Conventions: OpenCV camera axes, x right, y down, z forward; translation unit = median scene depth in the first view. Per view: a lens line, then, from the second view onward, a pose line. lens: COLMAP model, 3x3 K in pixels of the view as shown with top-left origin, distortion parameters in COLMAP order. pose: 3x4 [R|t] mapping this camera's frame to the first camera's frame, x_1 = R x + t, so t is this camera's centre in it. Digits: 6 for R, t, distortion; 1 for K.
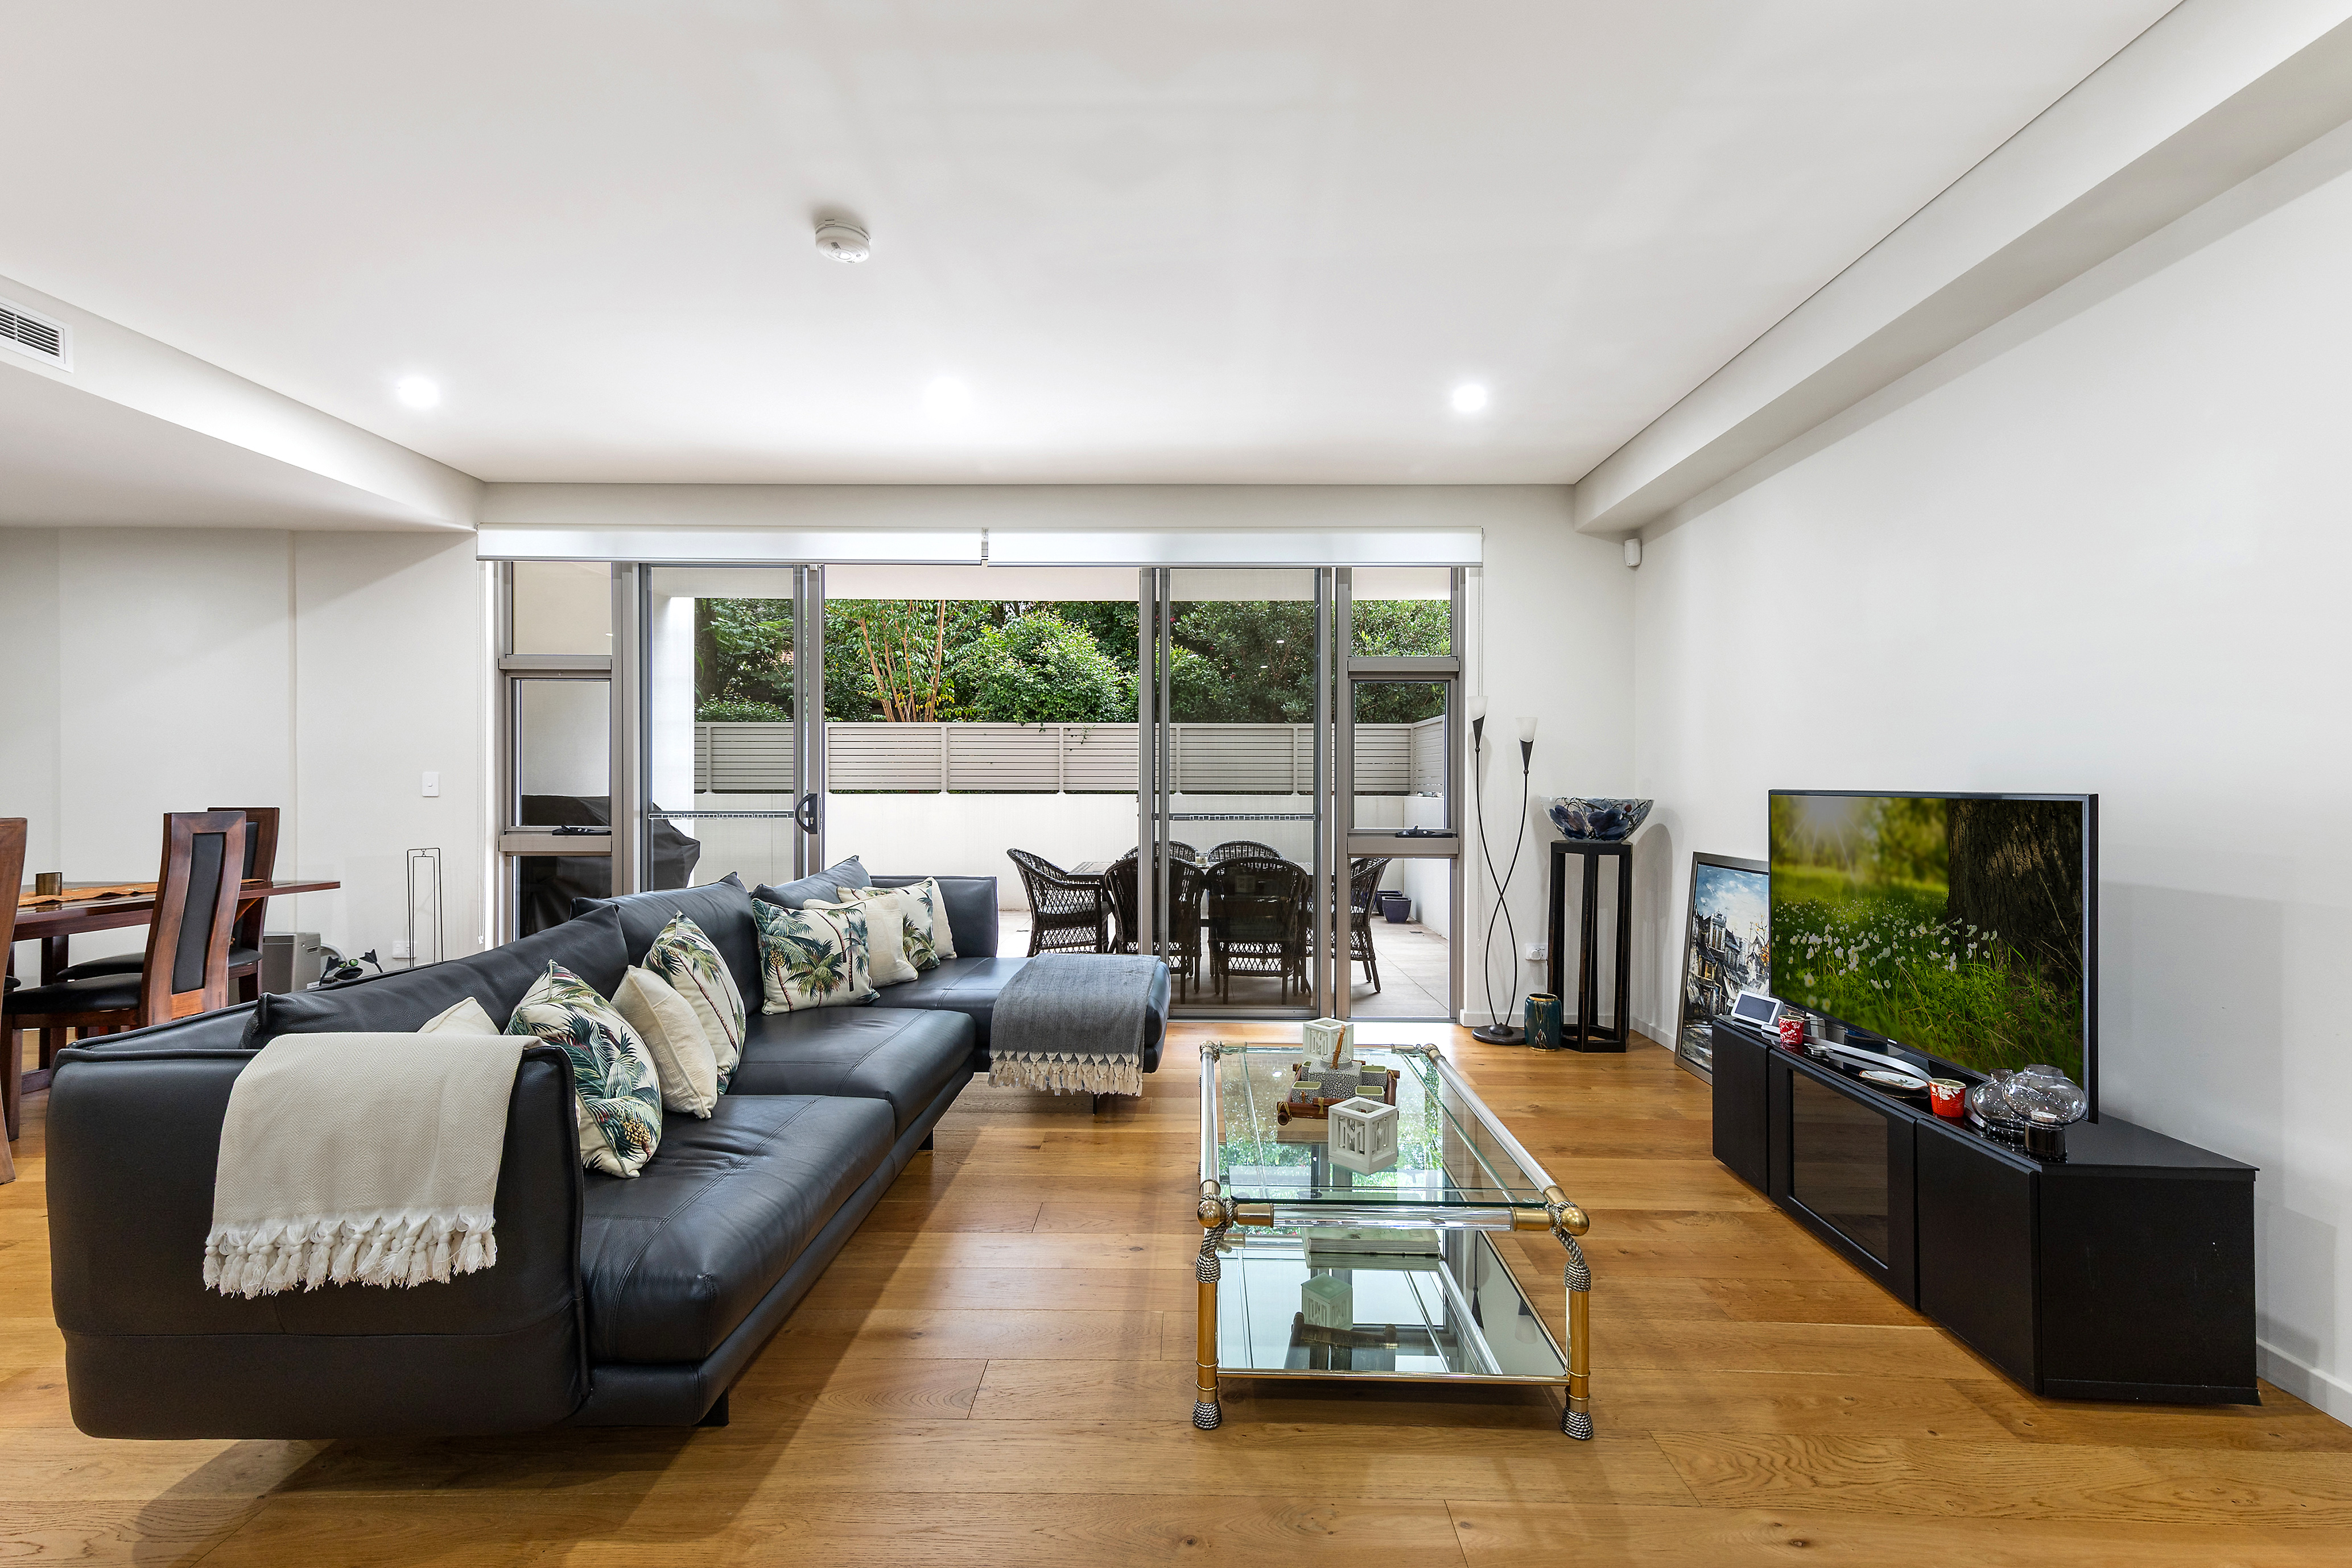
lens RADIAL K [[1009.0, 0, 1165.0], [0, 1009.0, 789.3], [0, 0, 1]] dist [-0.000089, 0.000181]
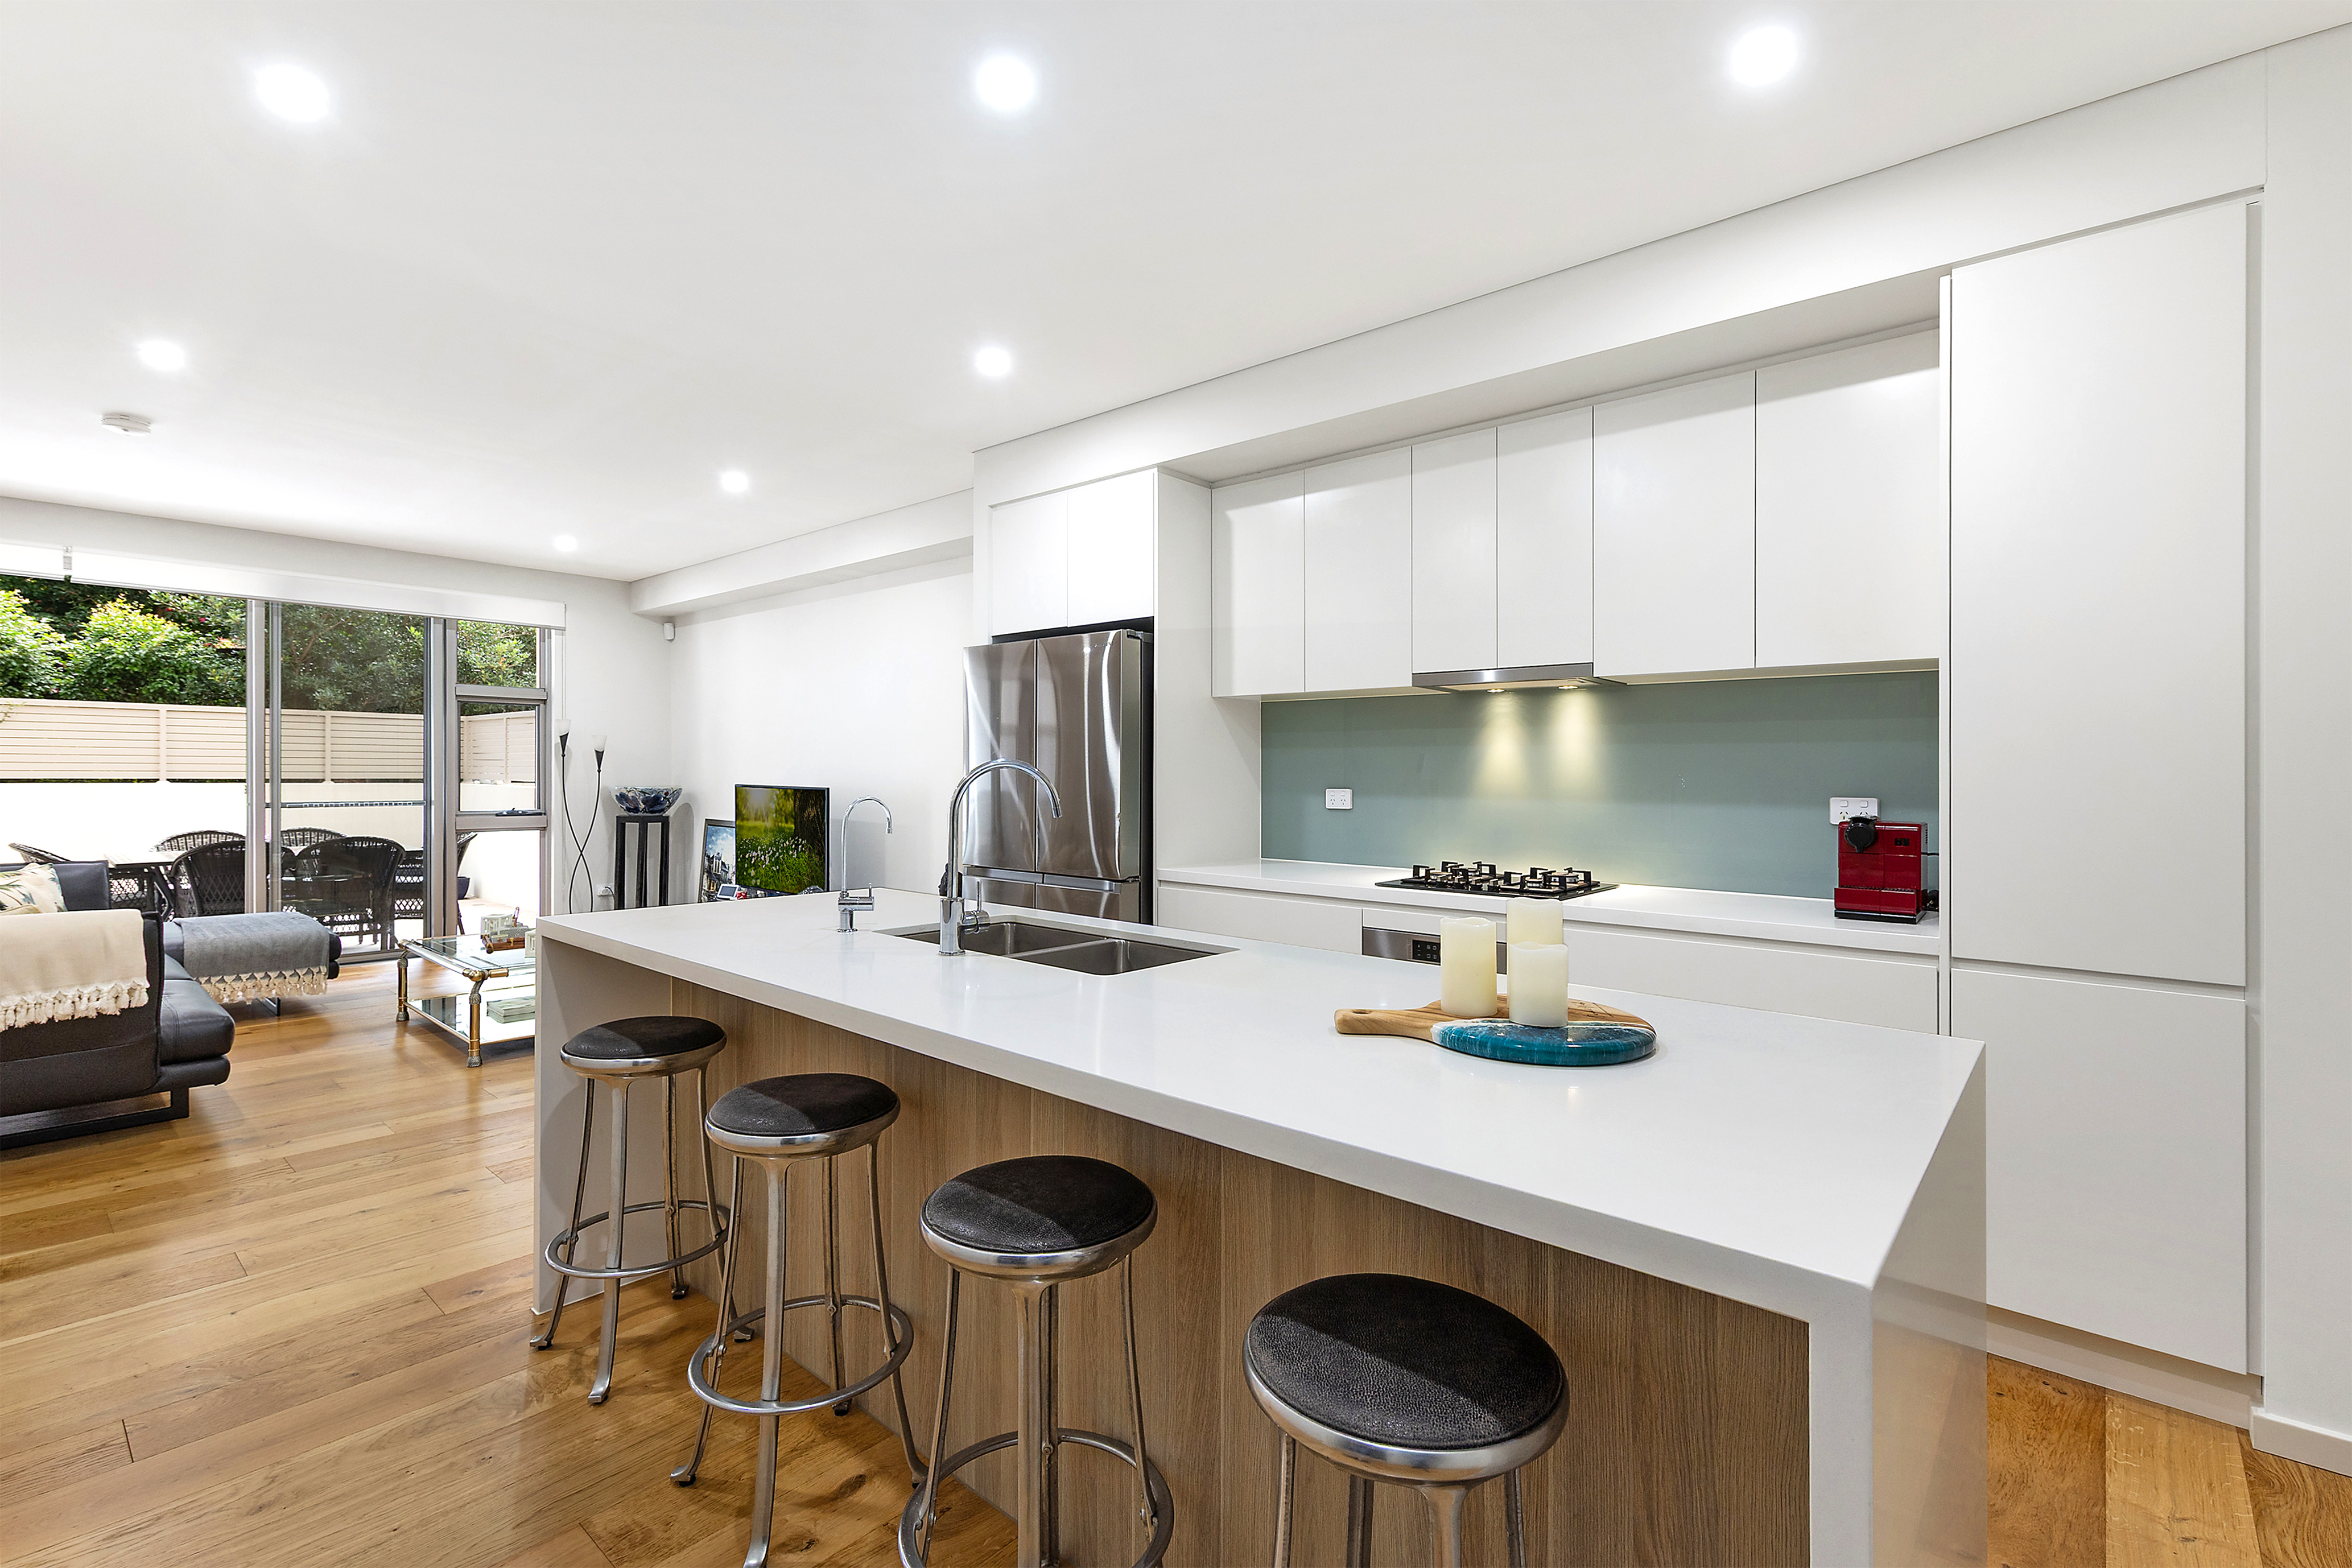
lens RADIAL K [[1009.0, 0, 1171.8], [0, 1009.0, 794.4], [0, 0, 1]] dist [-0.000089, 0.000181]
pose [[0.630084, -0.011119, 0.776447, -0.334335], [-0.005572, 0.999807, 0.018838, -0.017877], [-0.776507, -0.016196, 0.629901, -0.755539]]
